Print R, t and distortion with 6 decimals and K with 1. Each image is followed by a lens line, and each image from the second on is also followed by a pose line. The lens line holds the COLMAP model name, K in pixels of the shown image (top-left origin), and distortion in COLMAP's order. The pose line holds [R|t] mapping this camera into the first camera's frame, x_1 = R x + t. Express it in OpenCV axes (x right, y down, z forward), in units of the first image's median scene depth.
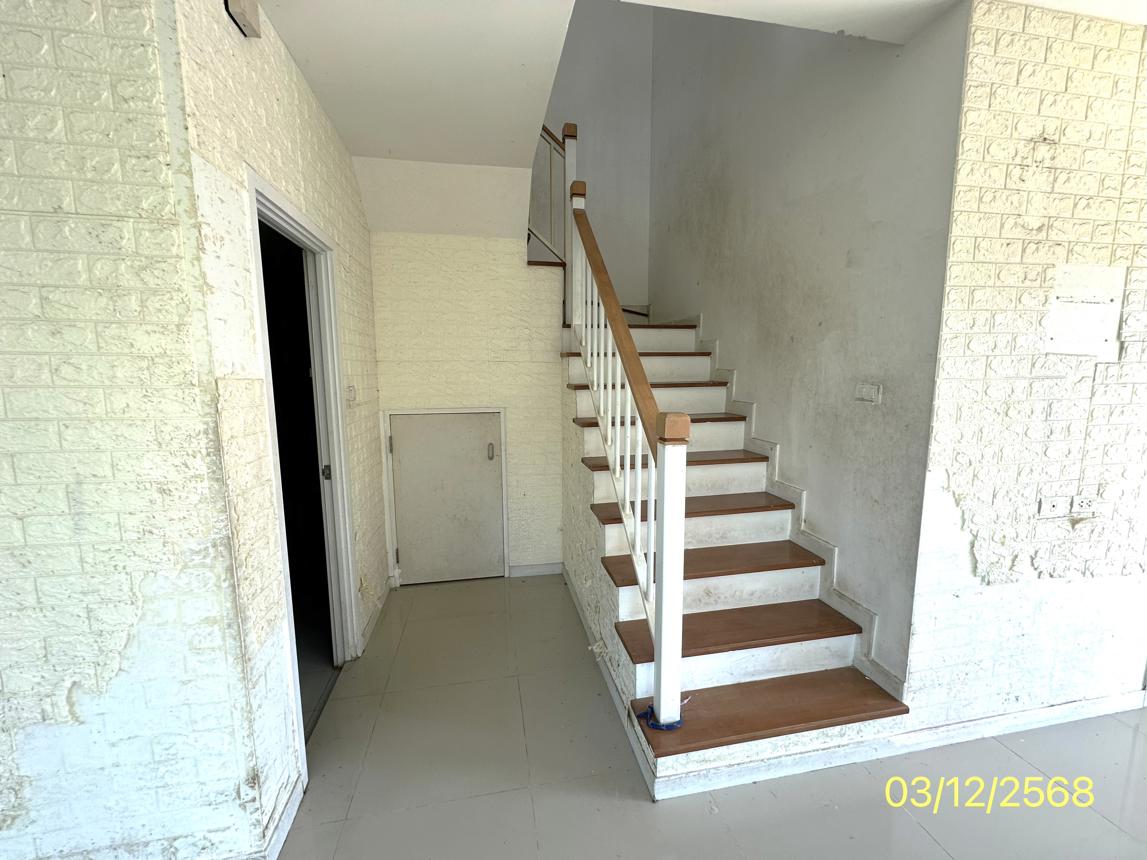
lens RADIAL K [[462.3, 0, 572.9], [0, 462.3, 429.9], [0, 0, 1]] dist [-0.003137, -0.000078]
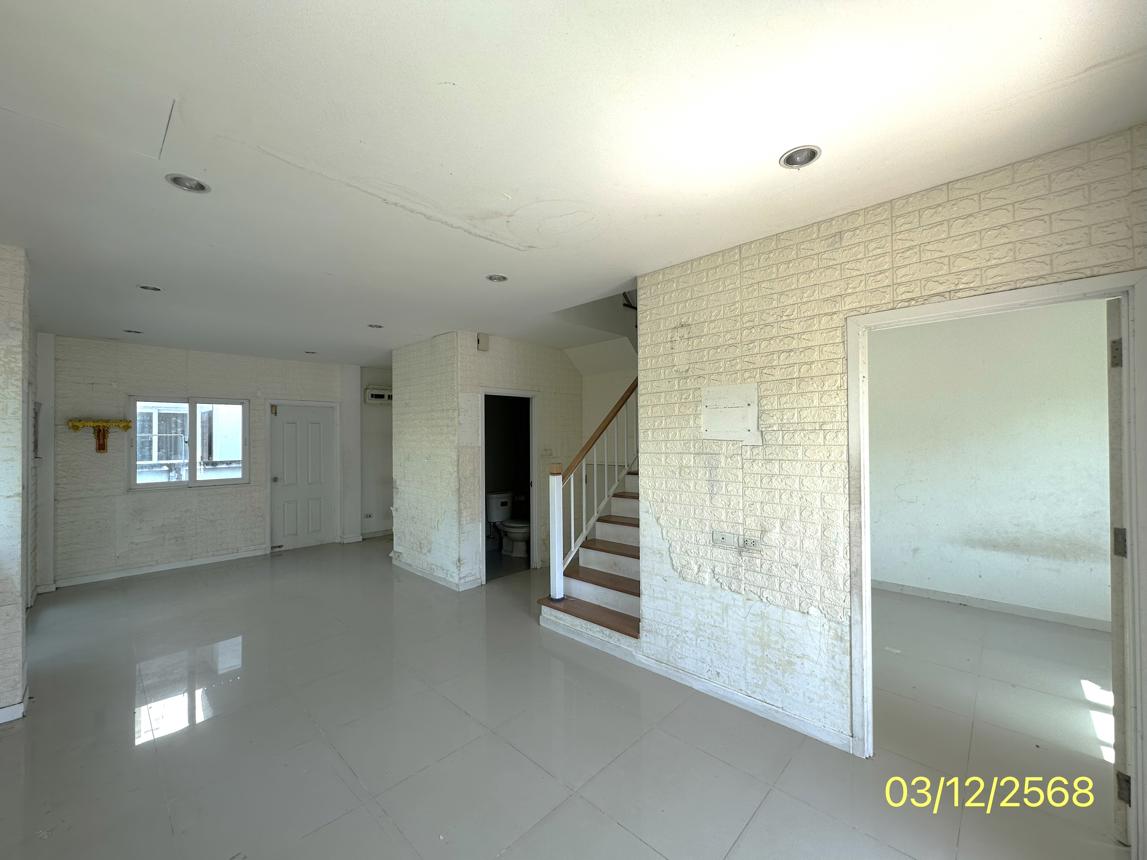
lens RADIAL K [[462.3, 0, 575.9], [0, 462.3, 431.9], [0, 0, 1]] dist [-0.003137, -0.000078]
pose [[0.577722, -0.007455, -0.816199, 2.224276], [-0.097312, 0.992197, -0.077942, -0.019808], [0.810412, 0.124455, 0.572489, -0.342691]]
